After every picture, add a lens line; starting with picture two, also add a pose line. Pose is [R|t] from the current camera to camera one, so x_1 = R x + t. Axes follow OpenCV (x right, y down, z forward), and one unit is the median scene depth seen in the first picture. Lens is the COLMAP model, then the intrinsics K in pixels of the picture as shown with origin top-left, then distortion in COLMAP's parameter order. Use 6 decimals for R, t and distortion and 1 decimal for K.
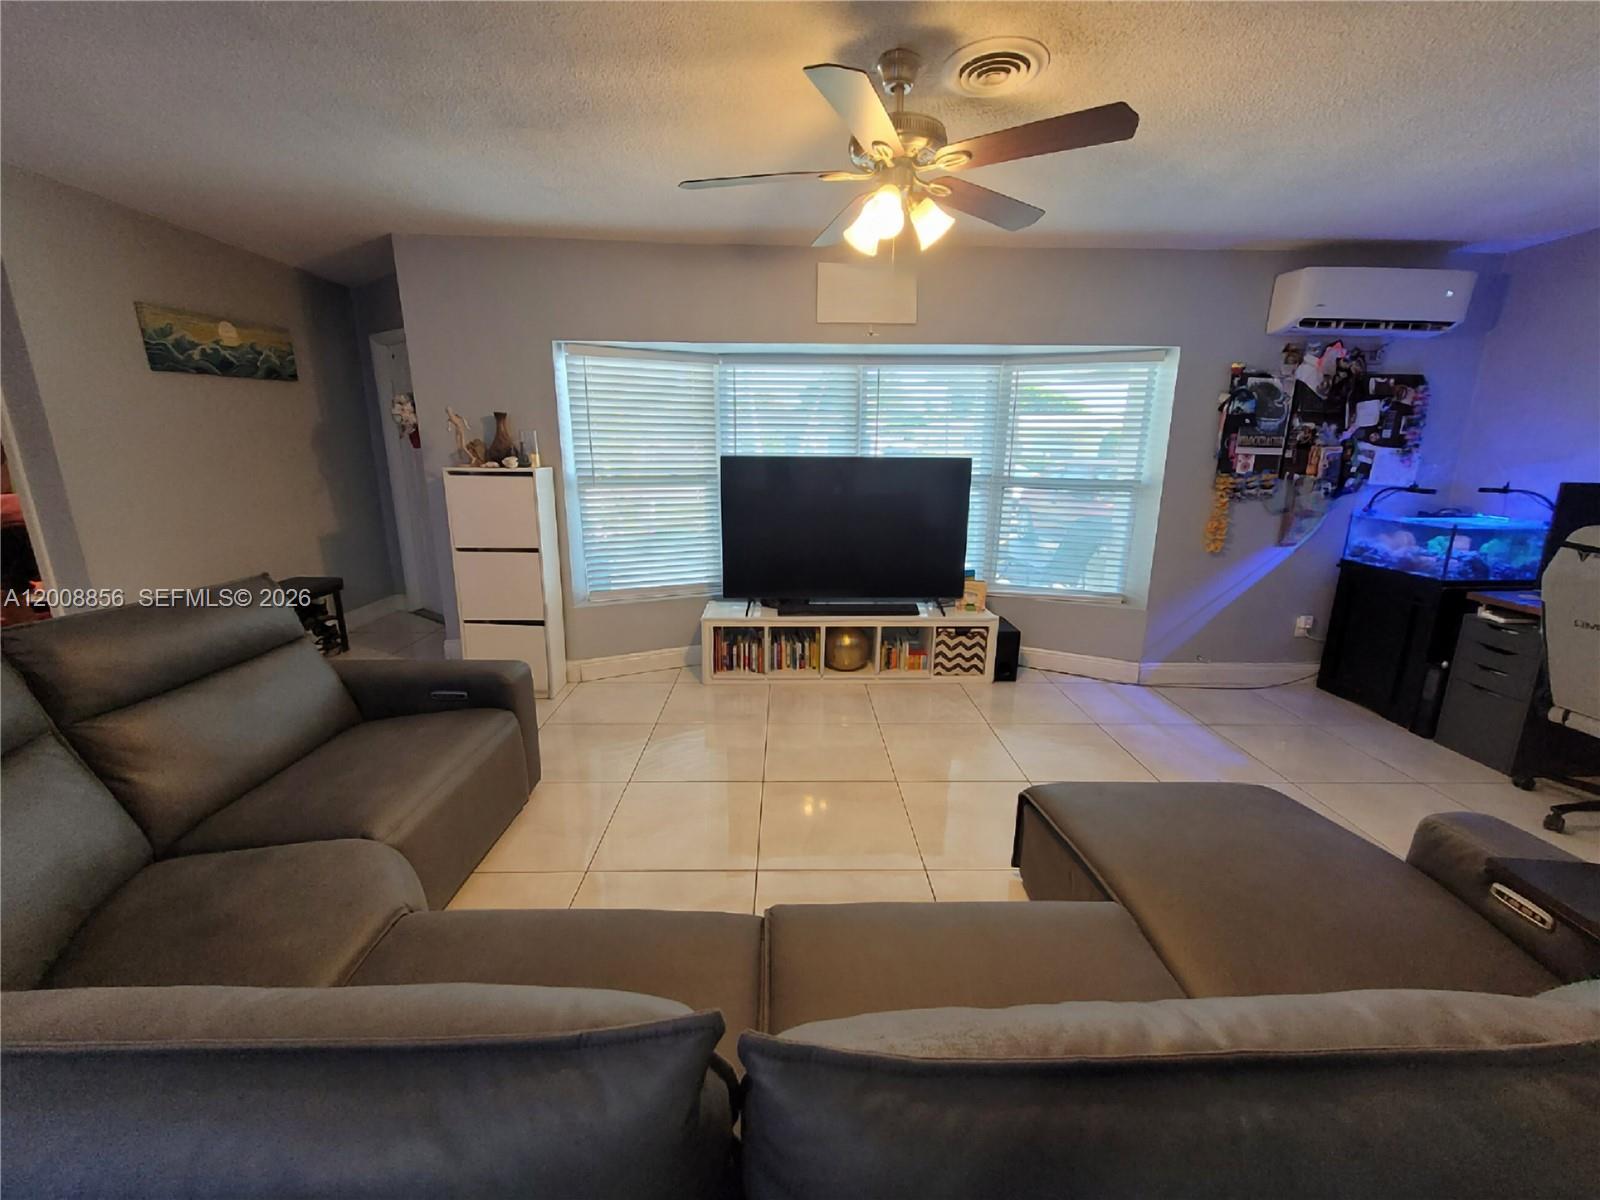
lens RADIAL K [[627.1, 0, 803.1], [0, 627.1, 594.2], [0, 0, 1]] dist [0.004333, -0.000014]
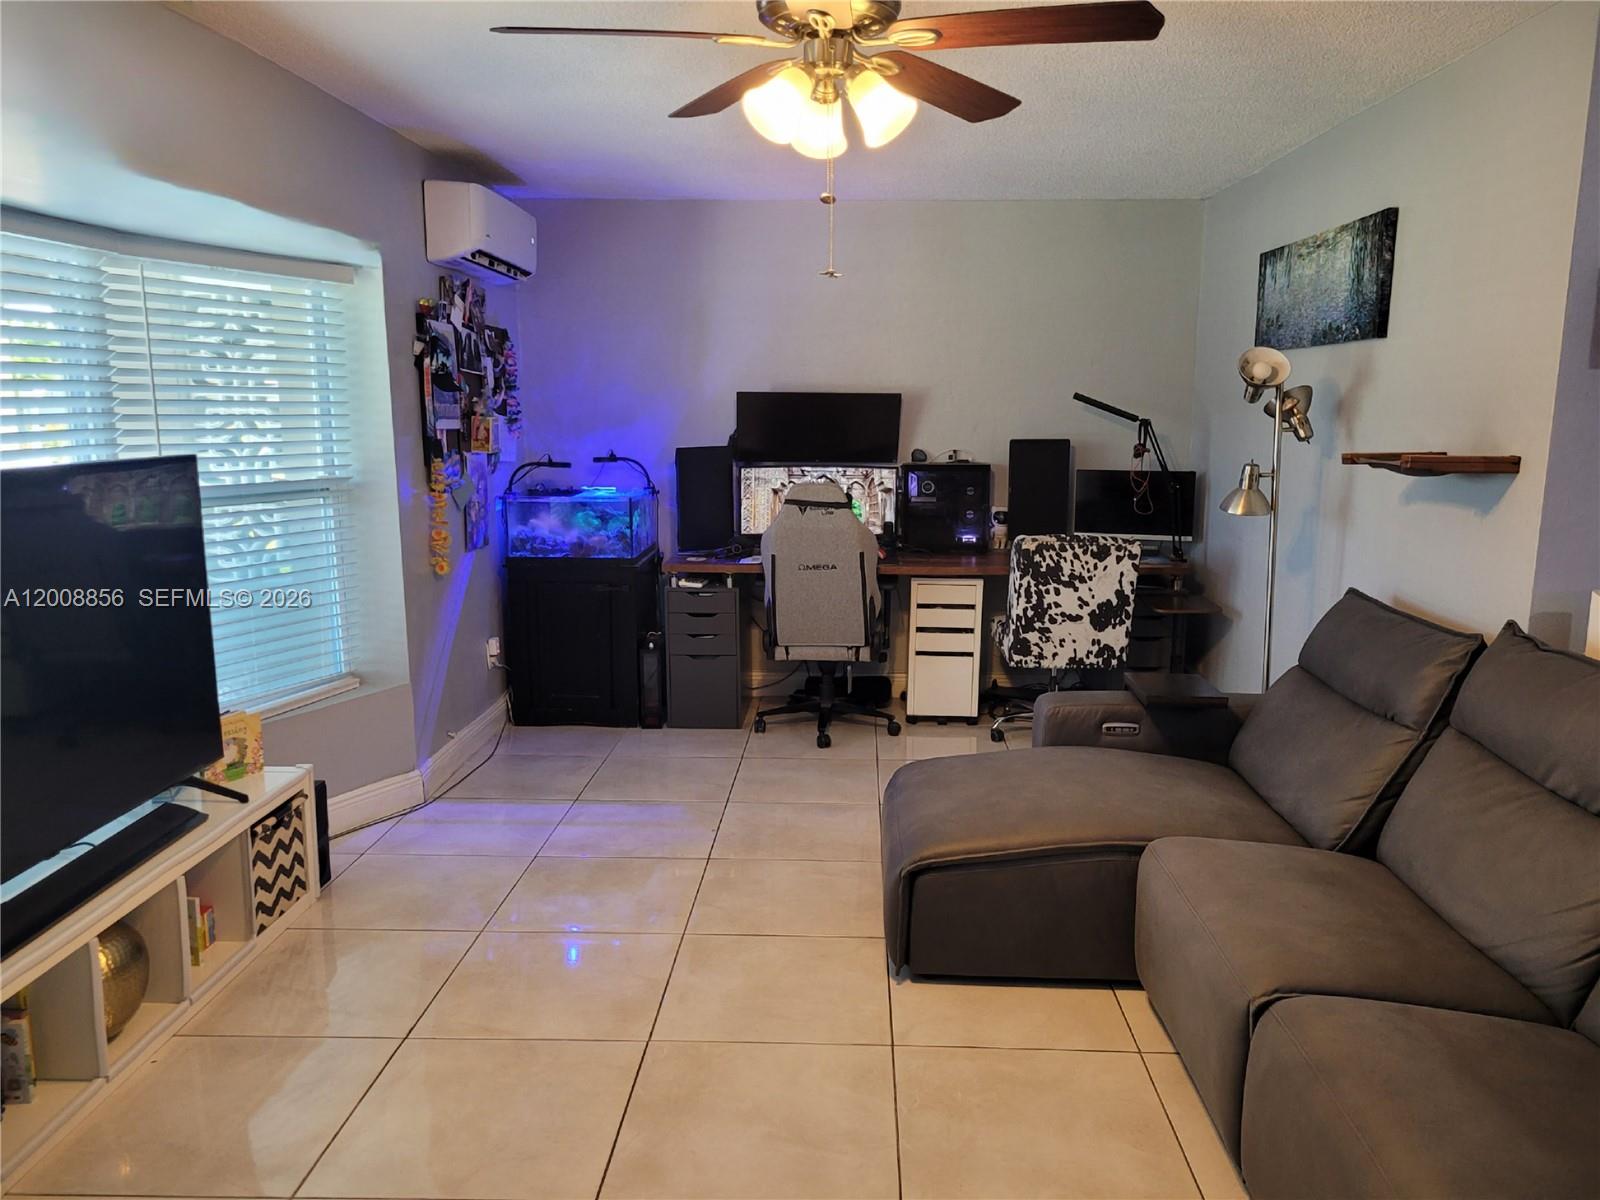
lens RADIAL K [[1184.8, 0, 800.0], [0, 1184.8, 600.0], [0, 0, 1]] dist [0.007513, 0.002456]
pose [[0.070245, -0.169523, 0.983020, -0.556146], [0.238720, 0.959676, 0.148439, -0.133537], [-0.968545, 0.224239, 0.107881, 0.490733]]
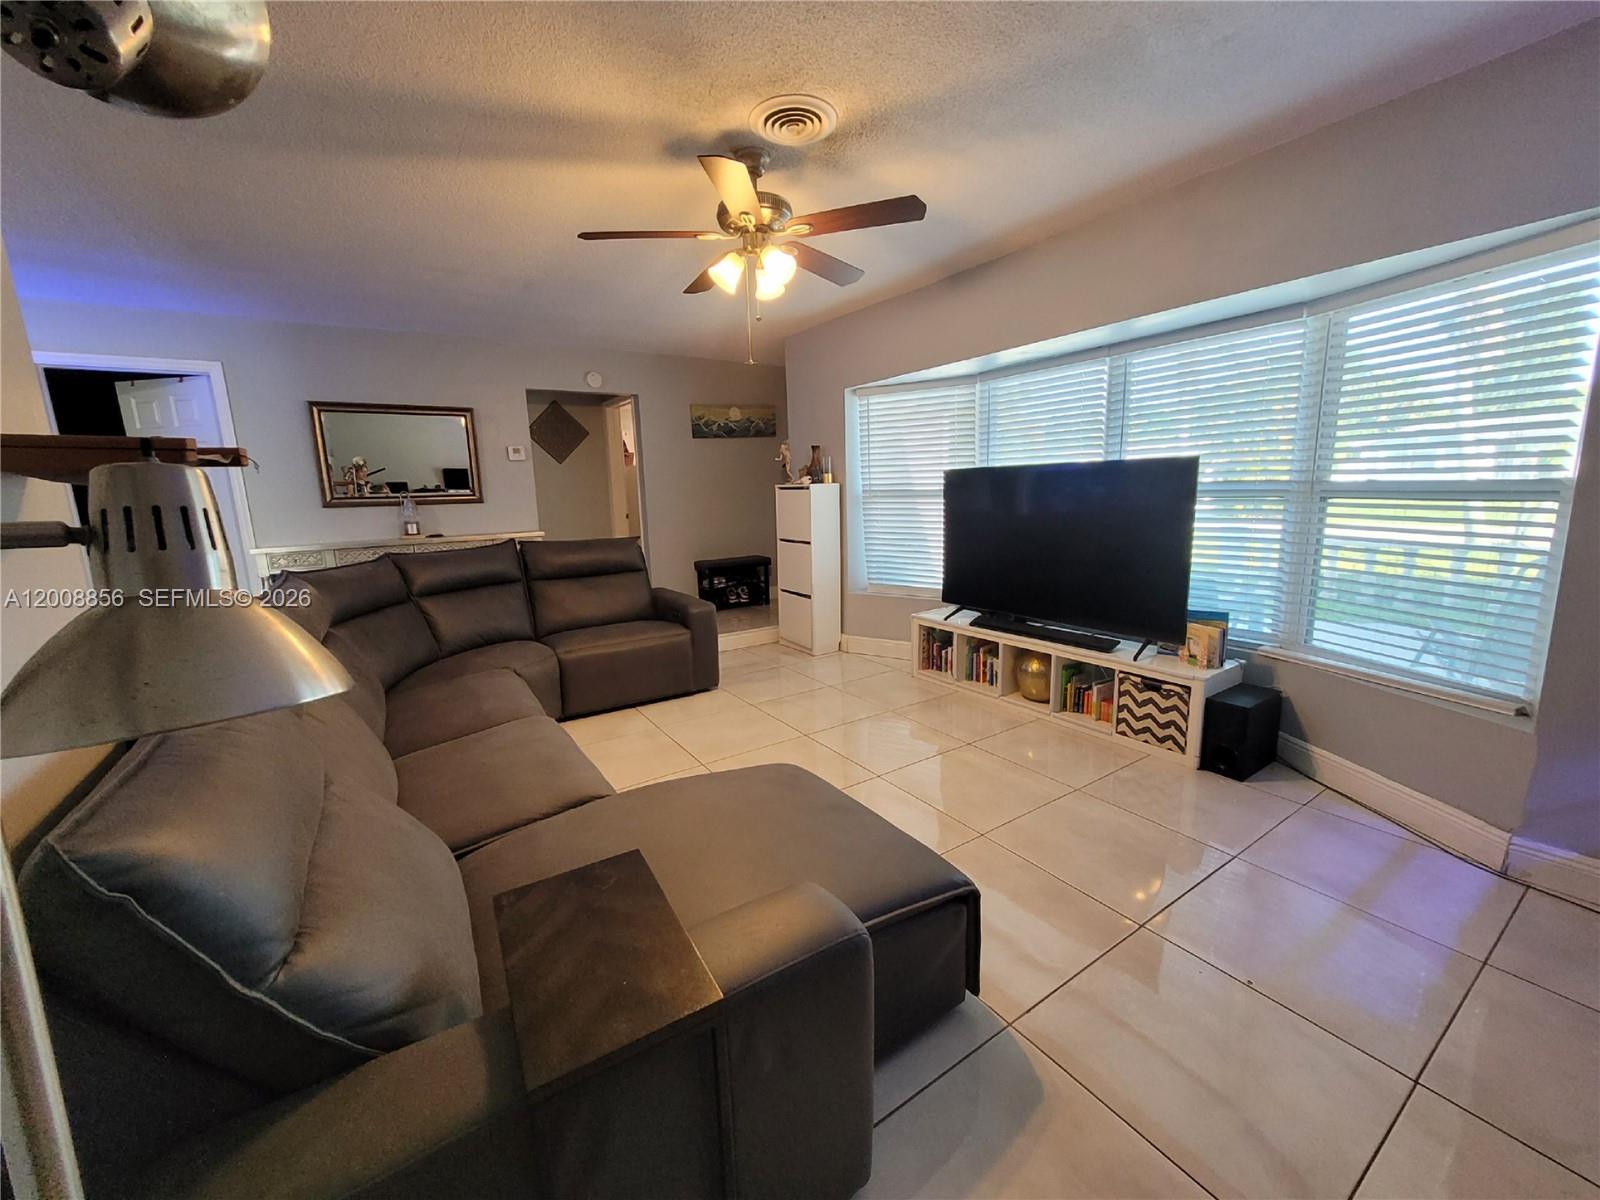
lens RADIAL K [[627.1, 0, 803.1], [0, 627.1, 594.2], [0, 0, 1]] dist [0.004333, -0.000014]
pose [[0.533201, 0.119481, -0.837509, 0.645760], [-0.165798, 0.985537, 0.035044, -0.004997], [0.829583, 0.120172, 0.545299, 0.225161]]
